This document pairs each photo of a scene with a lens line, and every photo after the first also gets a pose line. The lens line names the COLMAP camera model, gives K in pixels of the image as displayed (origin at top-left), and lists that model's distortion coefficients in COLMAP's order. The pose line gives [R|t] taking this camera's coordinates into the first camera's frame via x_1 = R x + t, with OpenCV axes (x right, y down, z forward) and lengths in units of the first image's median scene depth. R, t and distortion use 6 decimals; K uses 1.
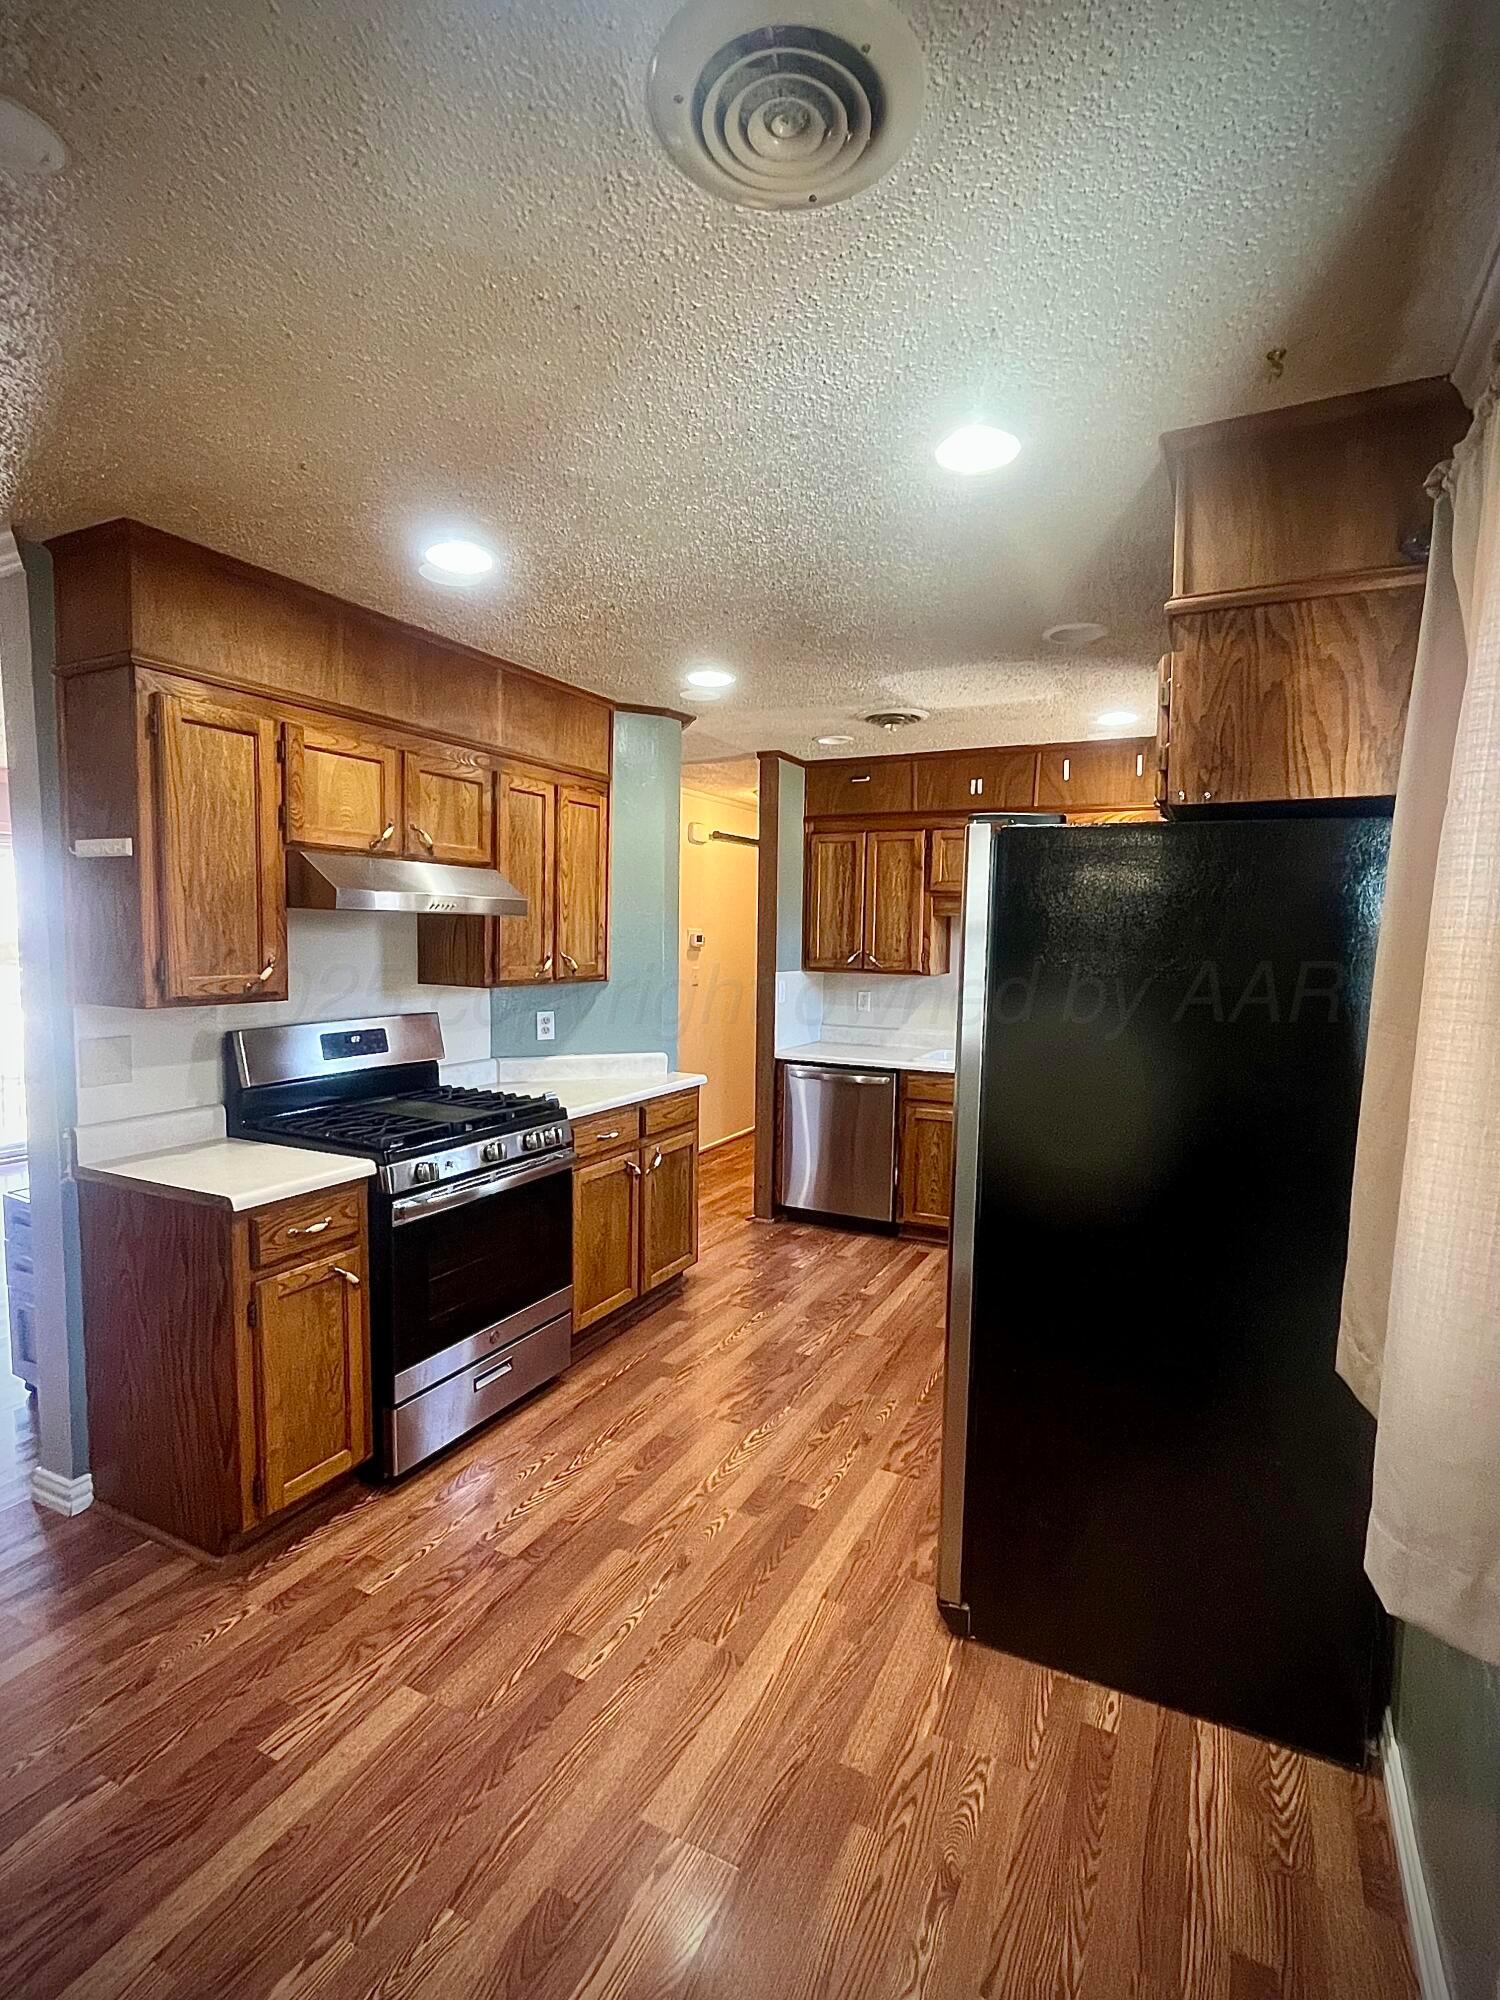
lens RADIAL K [[963.6, 0, 767.2], [0, 963.6, 1000.2], [0, 0, 1]] dist [0.001975, -0.000476]
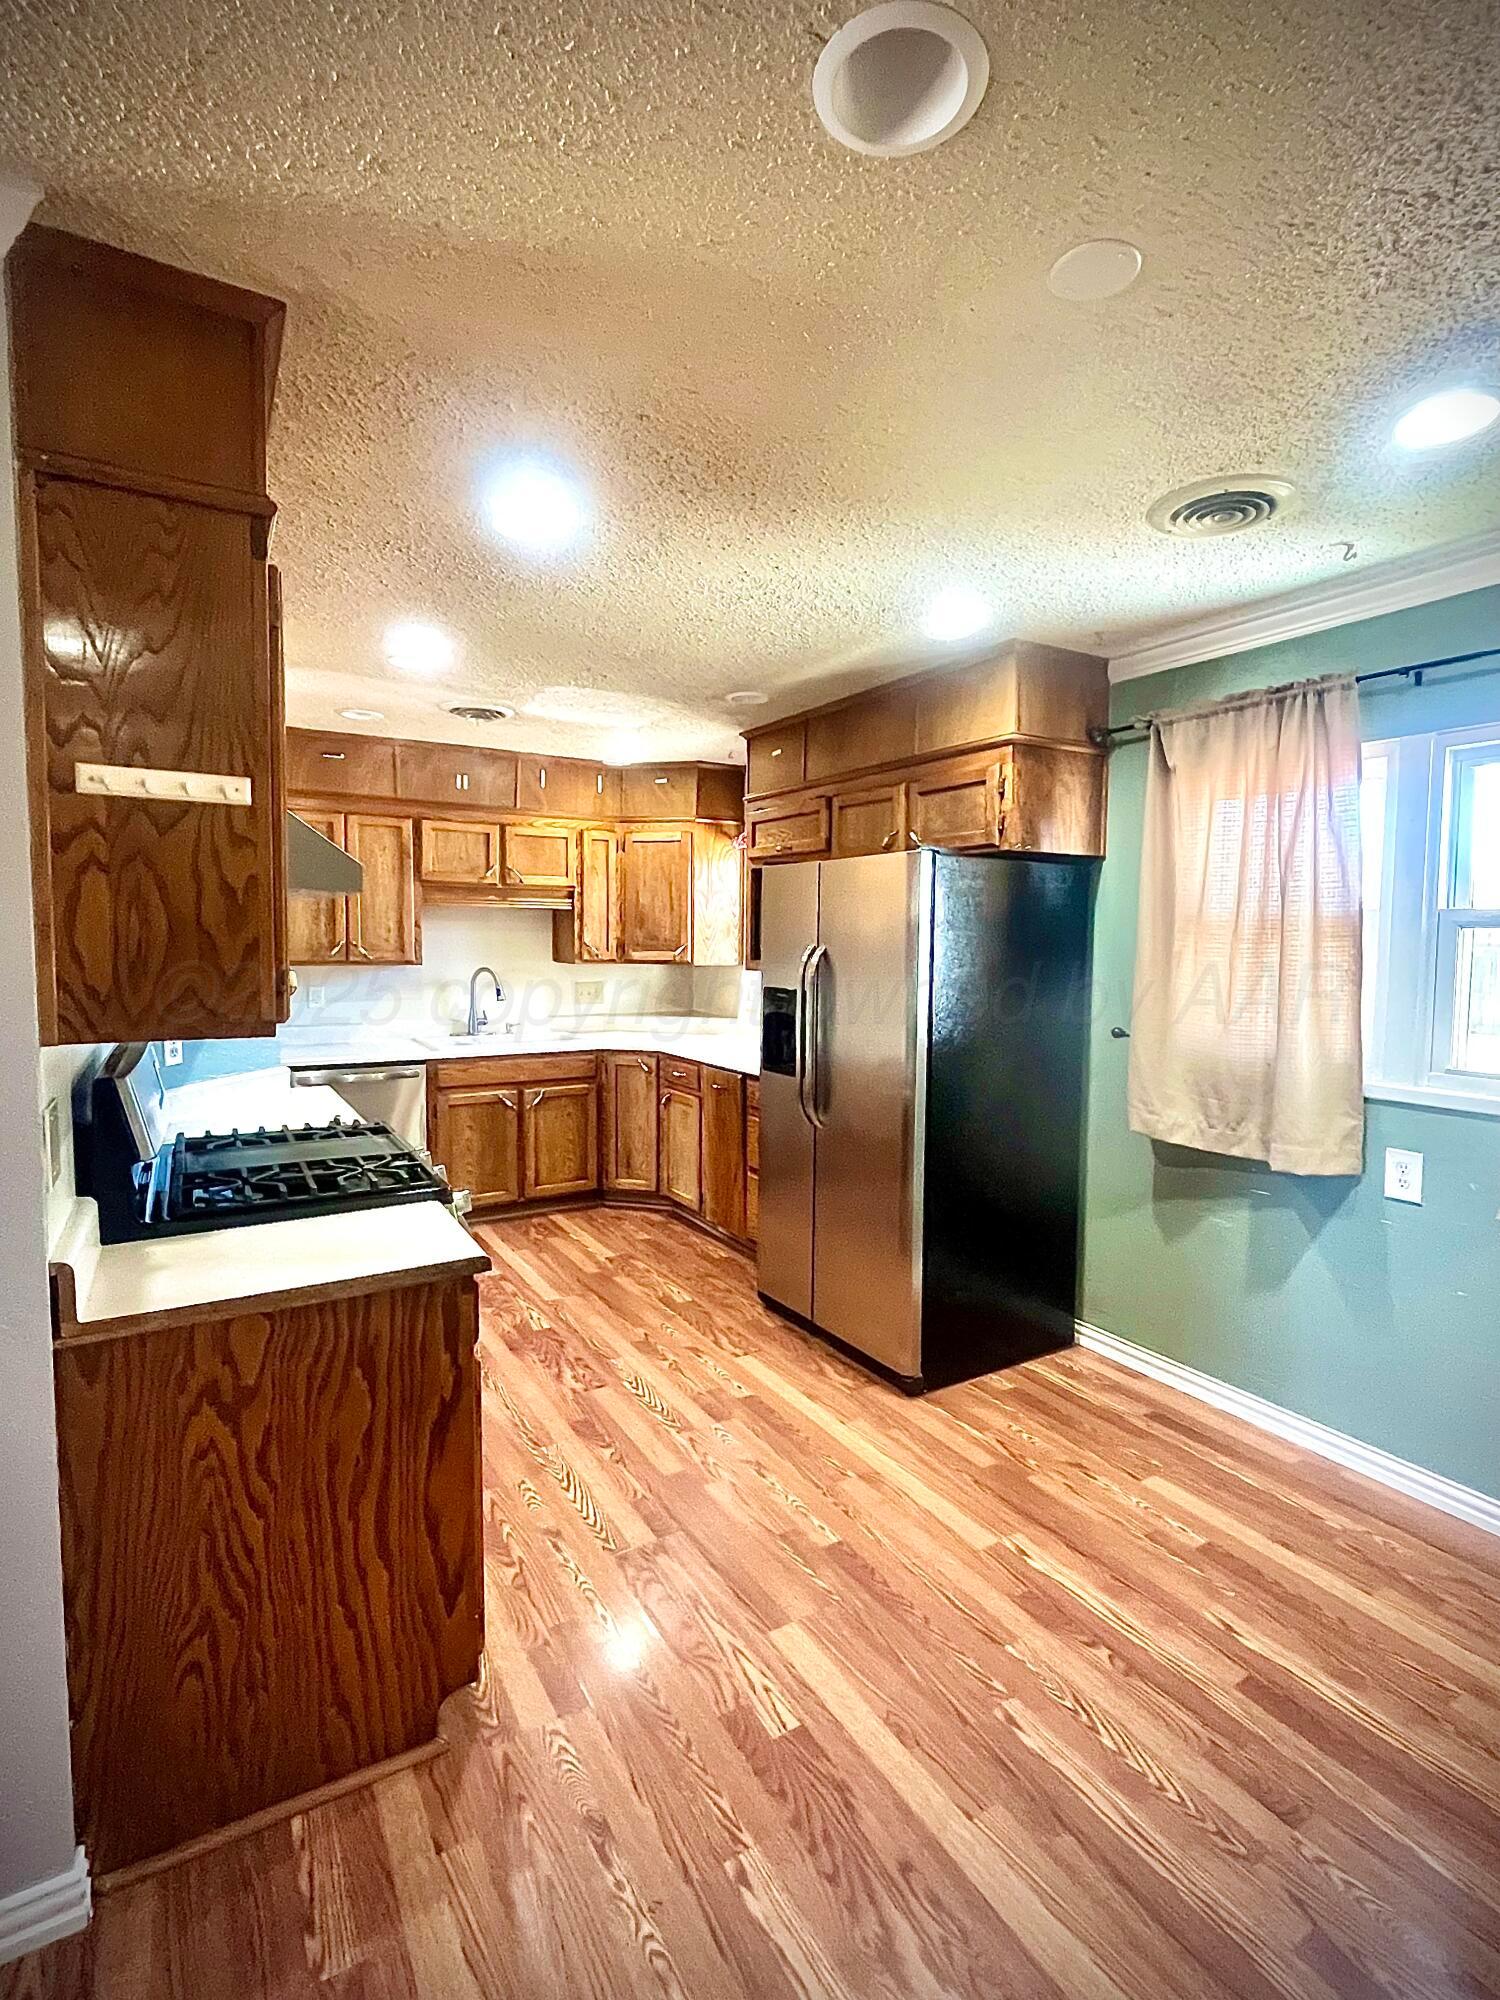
lens RADIAL K [[963.6, 0, 767.2], [0, 963.6, 1000.2], [0, 0, 1]] dist [0.001975, -0.000476]
pose [[0.529431, -0.067319, 0.845678, -0.980888], [0.058022, 0.997386, 0.043071, -0.023401], [-0.846366, 0.026265, 0.531953, 0.334920]]
